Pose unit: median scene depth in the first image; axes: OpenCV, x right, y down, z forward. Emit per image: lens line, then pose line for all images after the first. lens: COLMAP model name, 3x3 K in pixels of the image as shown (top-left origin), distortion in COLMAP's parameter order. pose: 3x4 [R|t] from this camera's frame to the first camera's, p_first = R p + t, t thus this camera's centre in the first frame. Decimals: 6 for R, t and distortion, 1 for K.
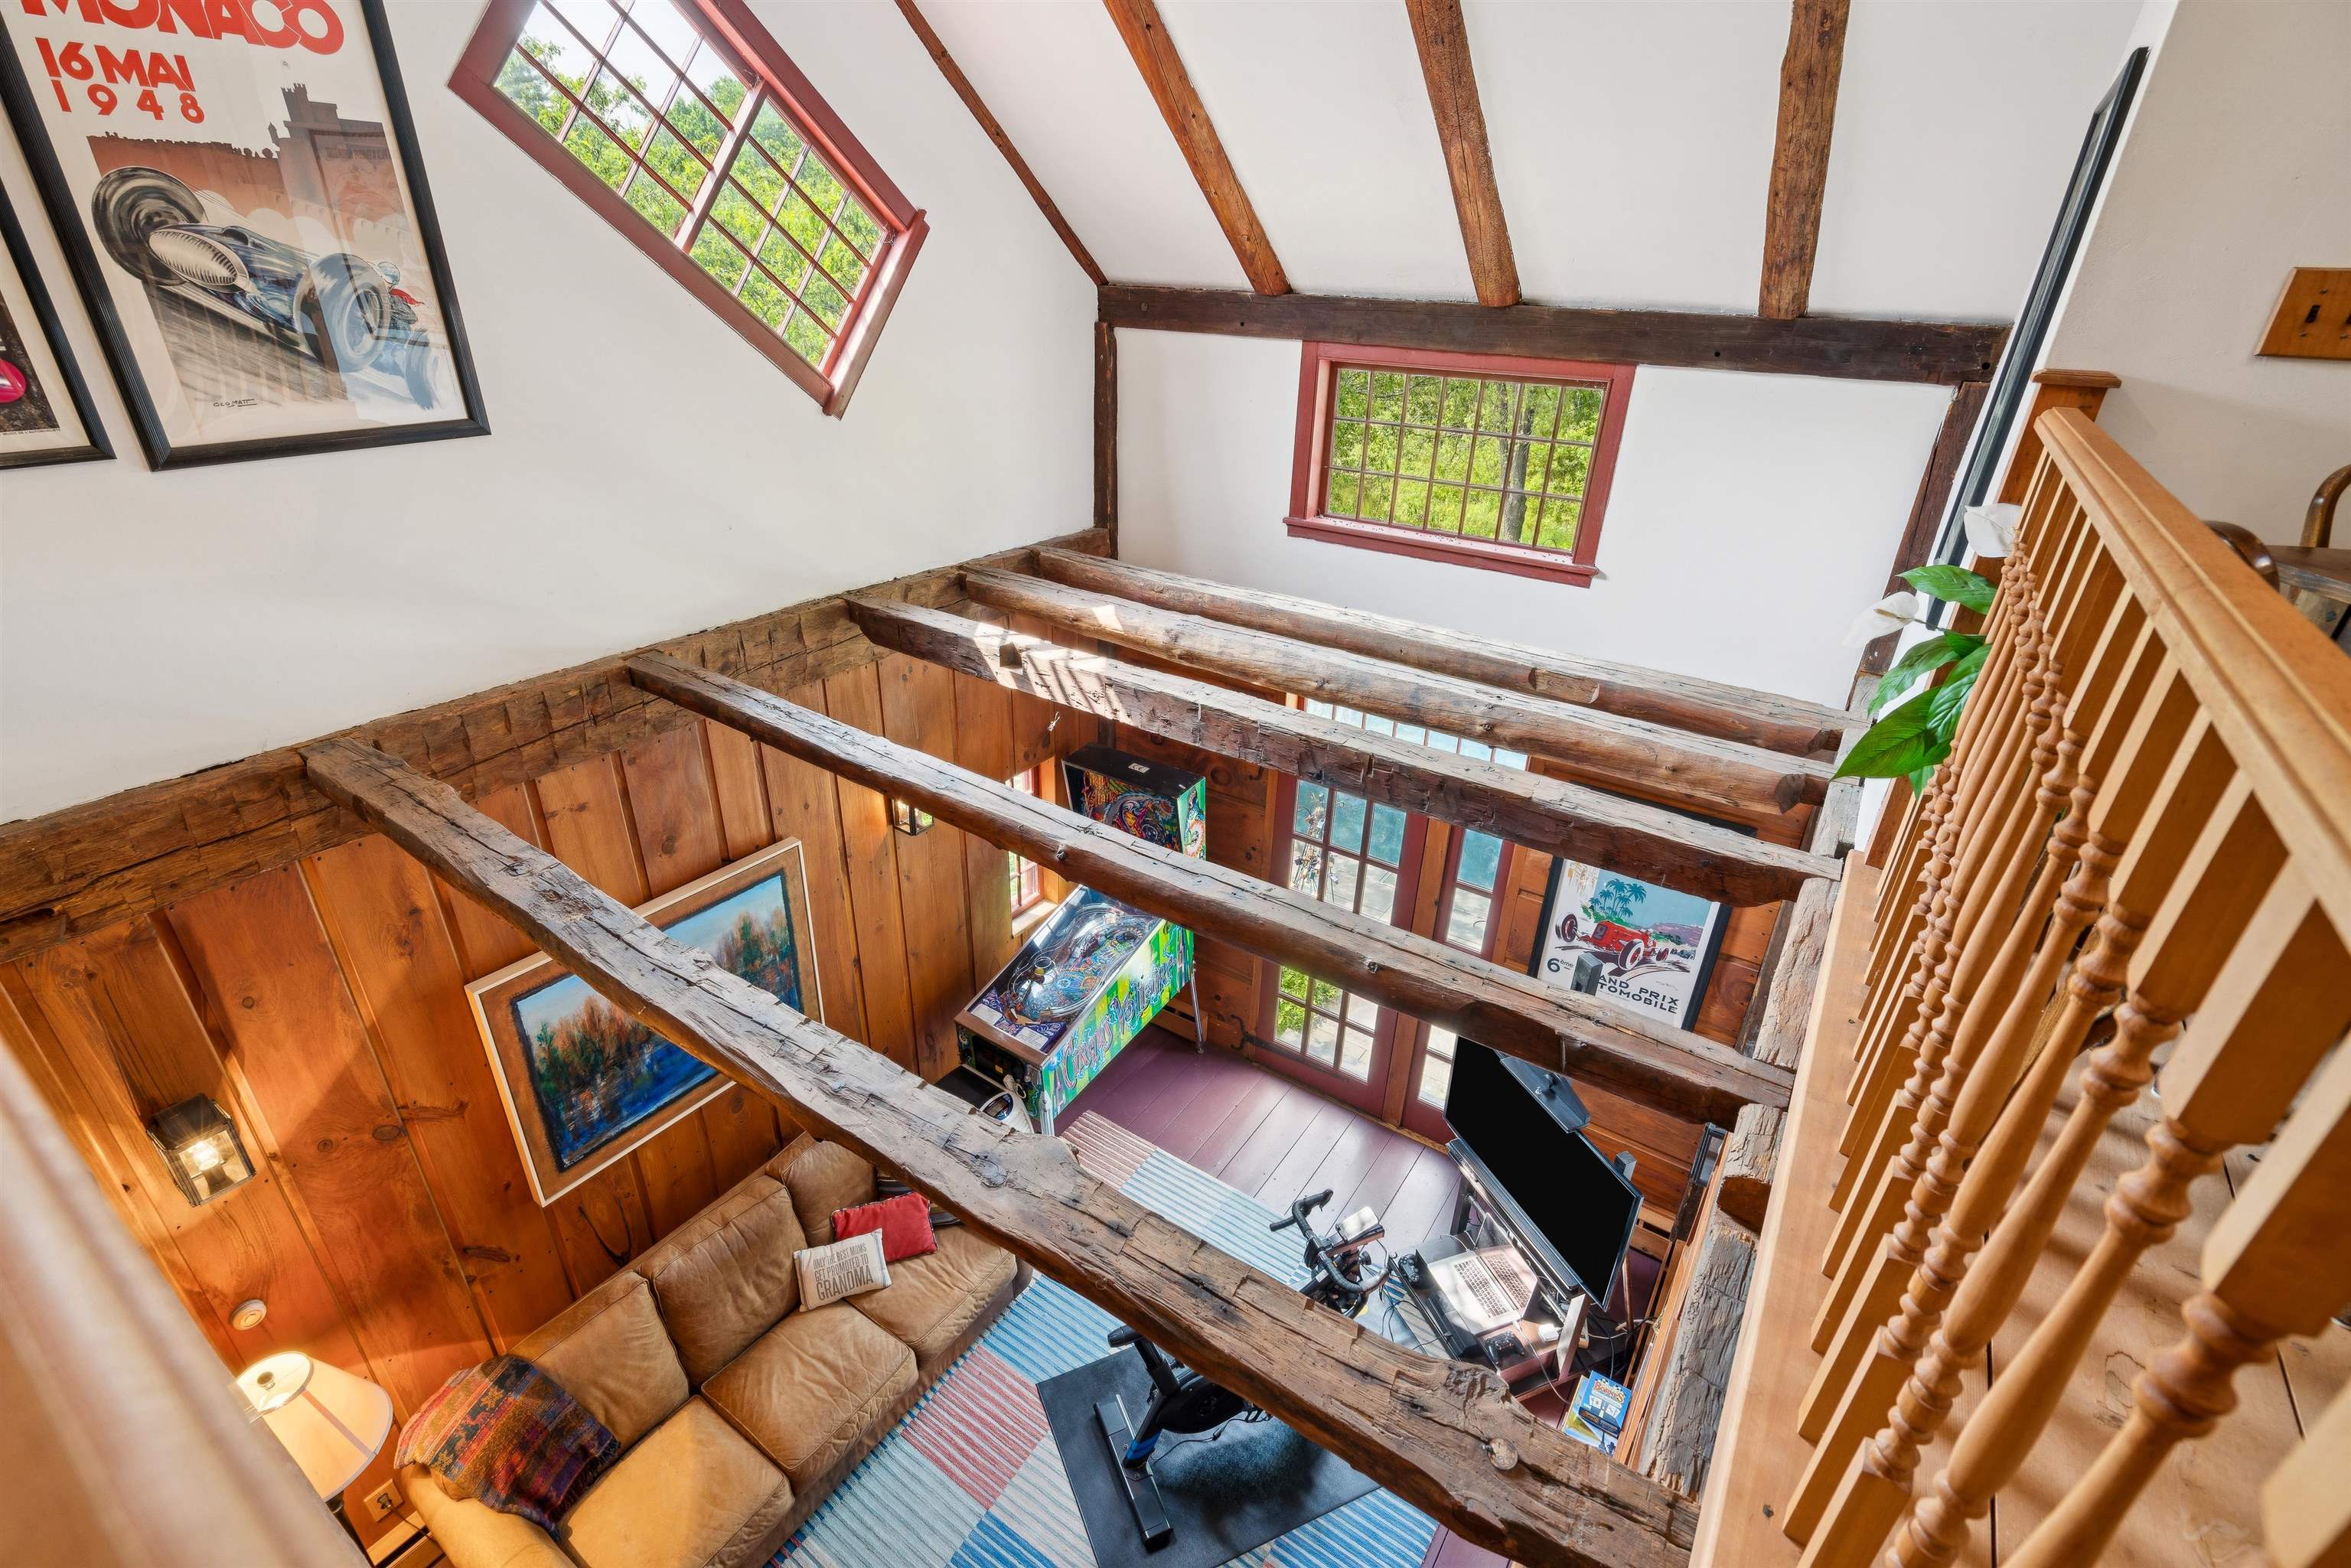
lens RADIAL K [[1059.2, 0, 1170.2], [0, 1059.2, 798.4], [0, 0, 1]] dist [-0.008133, 0.003617]
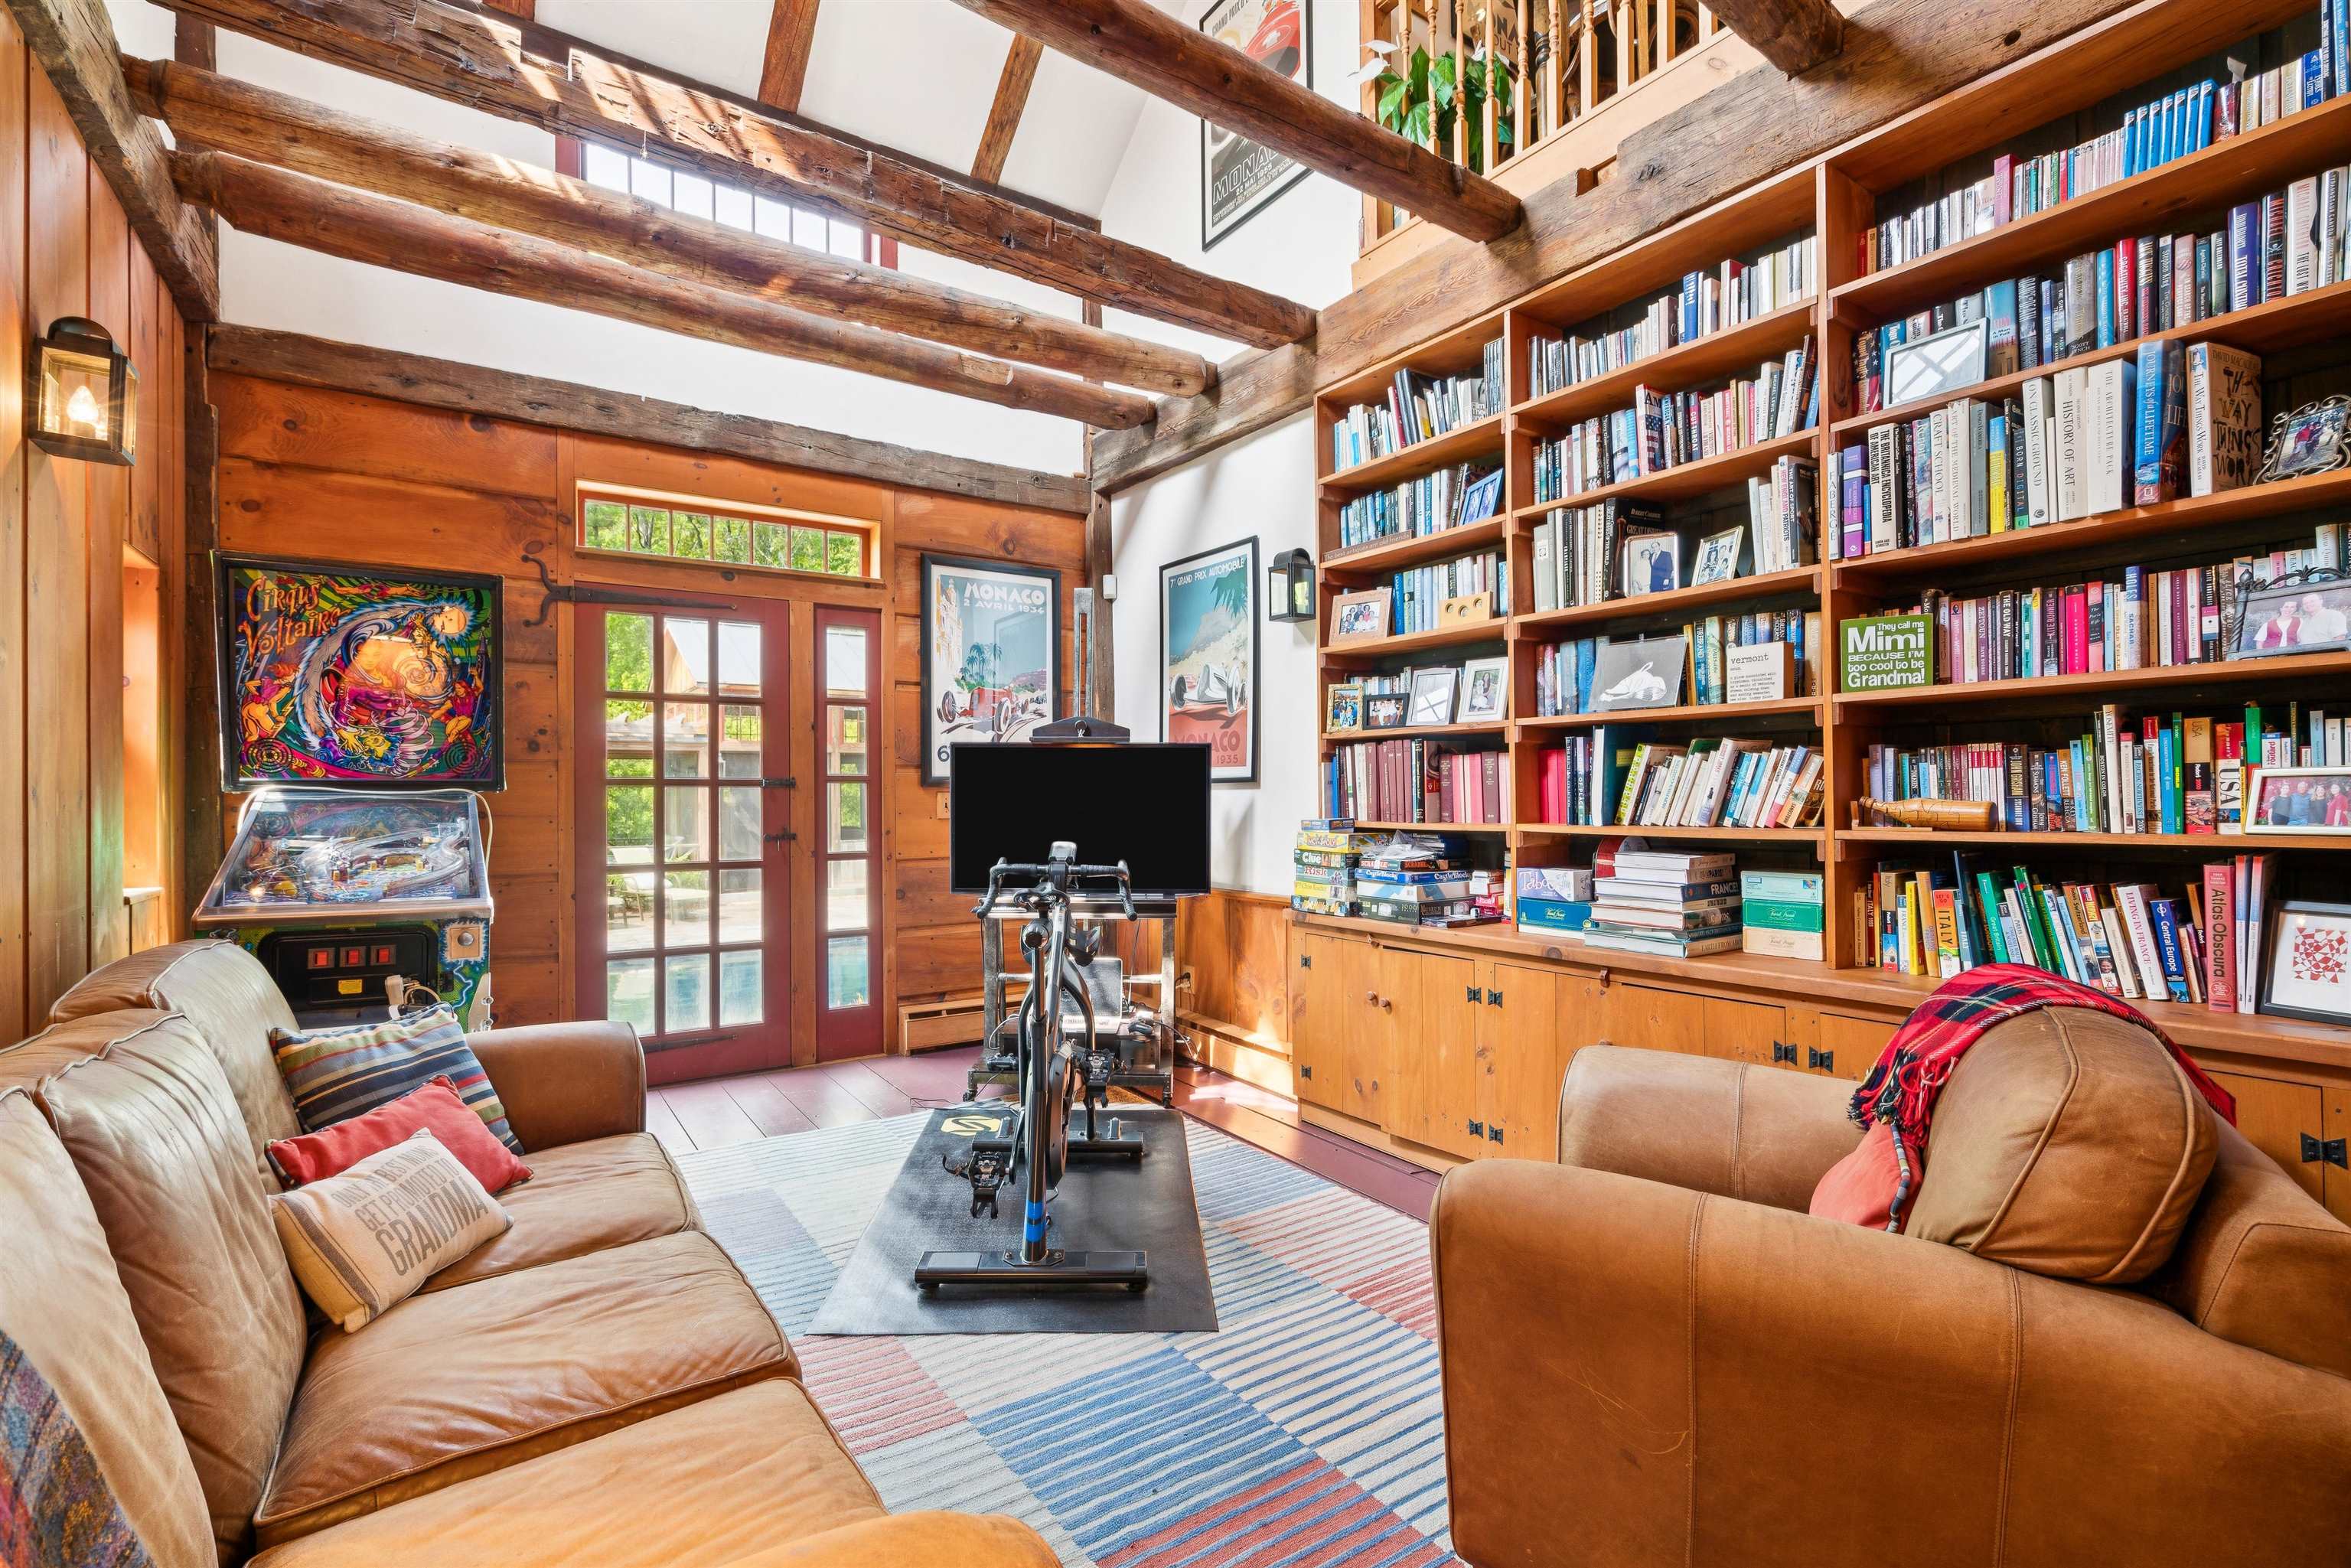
lens RADIAL K [[1059.2, 0, 1175.6], [0, 1059.2, 786.5], [0, 0, 1]] dist [-0.008133, 0.003617]
pose [[0.366359, -0.029761, 0.929997, -0.814034], [0.443447, 0.884265, -0.146392, 0.710522], [-0.818007, 0.466037, 0.337156, 0.817034]]
